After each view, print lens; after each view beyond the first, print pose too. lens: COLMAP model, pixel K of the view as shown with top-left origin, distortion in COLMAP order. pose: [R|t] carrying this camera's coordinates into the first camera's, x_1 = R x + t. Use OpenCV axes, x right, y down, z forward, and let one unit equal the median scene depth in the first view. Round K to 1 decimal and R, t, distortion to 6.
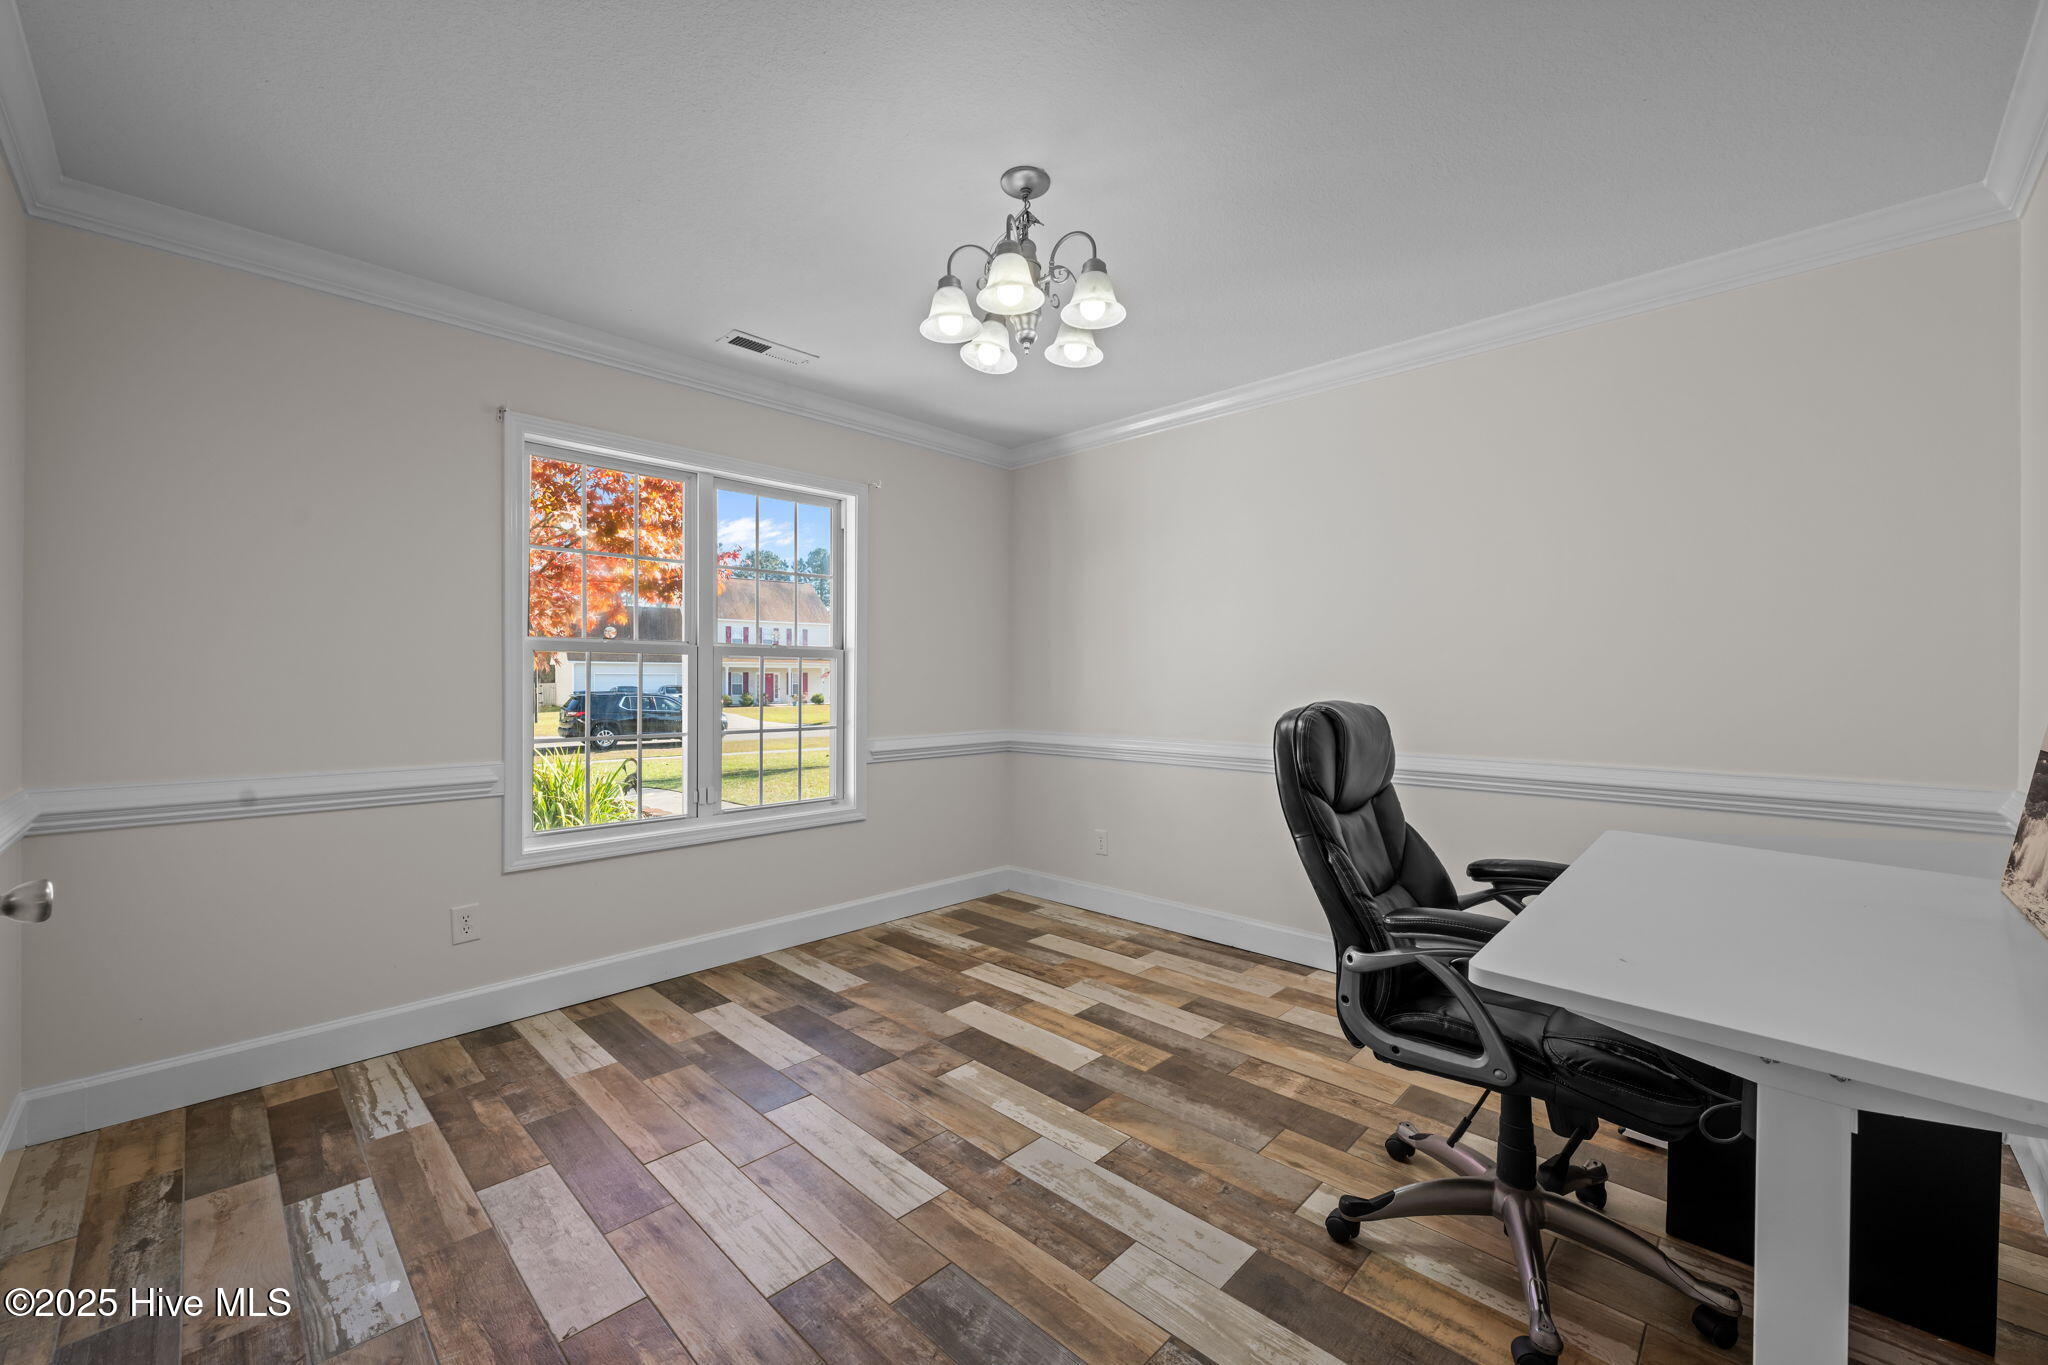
lens RADIAL K [[810.5, 0, 1024.0], [0, 810.5, 682.5], [0, 0, 1]] dist [-0.001622, -0.000258]
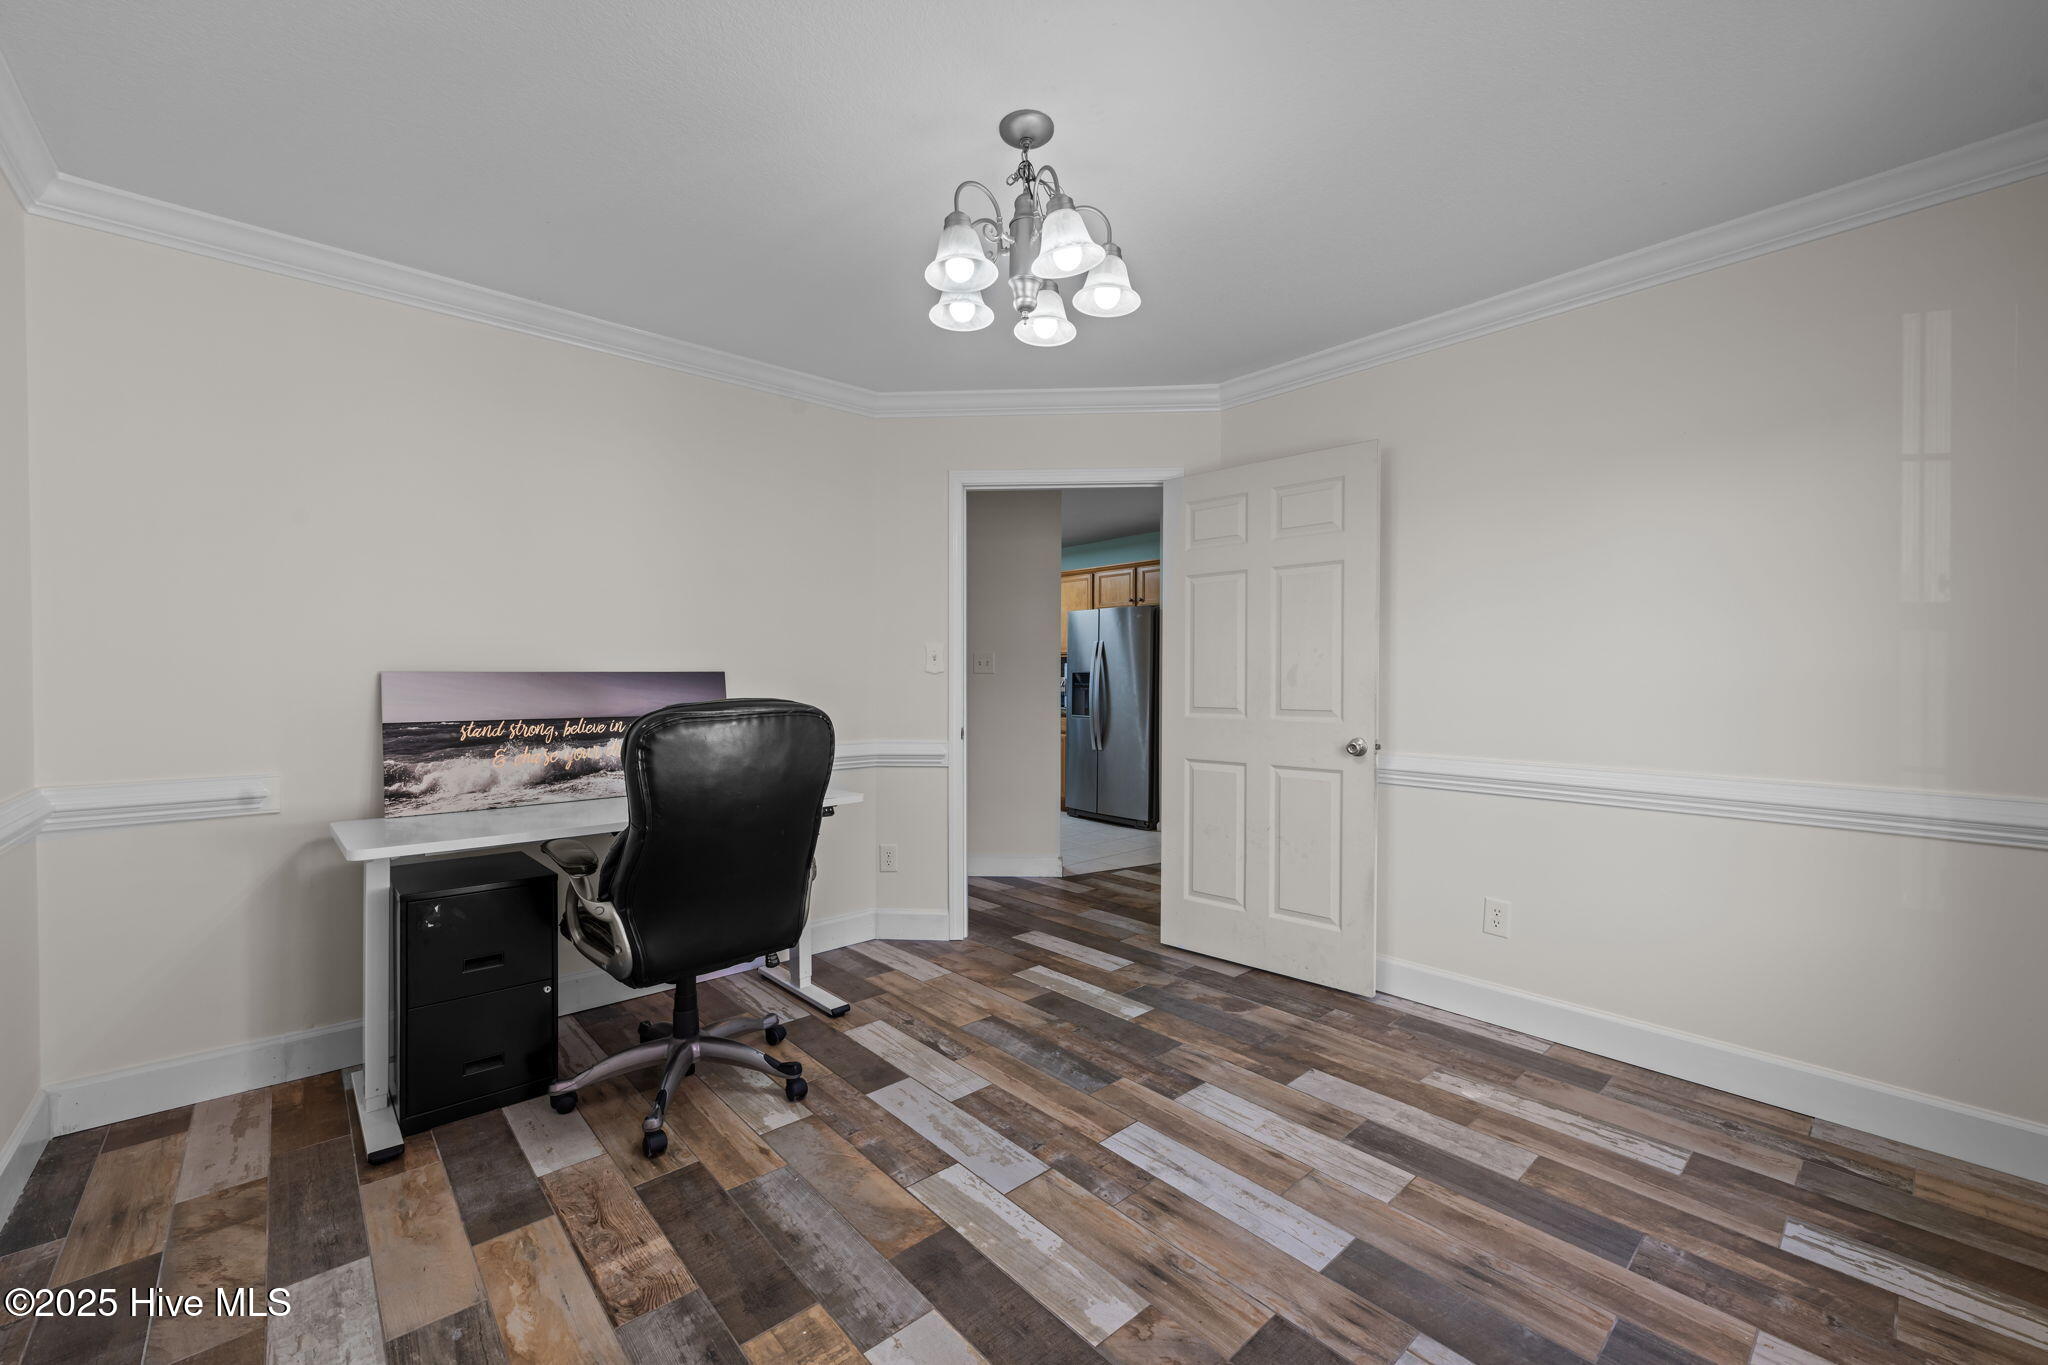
lens RADIAL K [[810.5, 0, 1024.0], [0, 810.5, 682.5], [0, 0, 1]] dist [-0.001622, -0.000258]
pose [[-0.997220, -0.002303, 0.074479, -0.067168], [-0.001637, 0.999958, 0.009000, -0.008535], [-0.074497, 0.008853, -0.997182, 1.979688]]
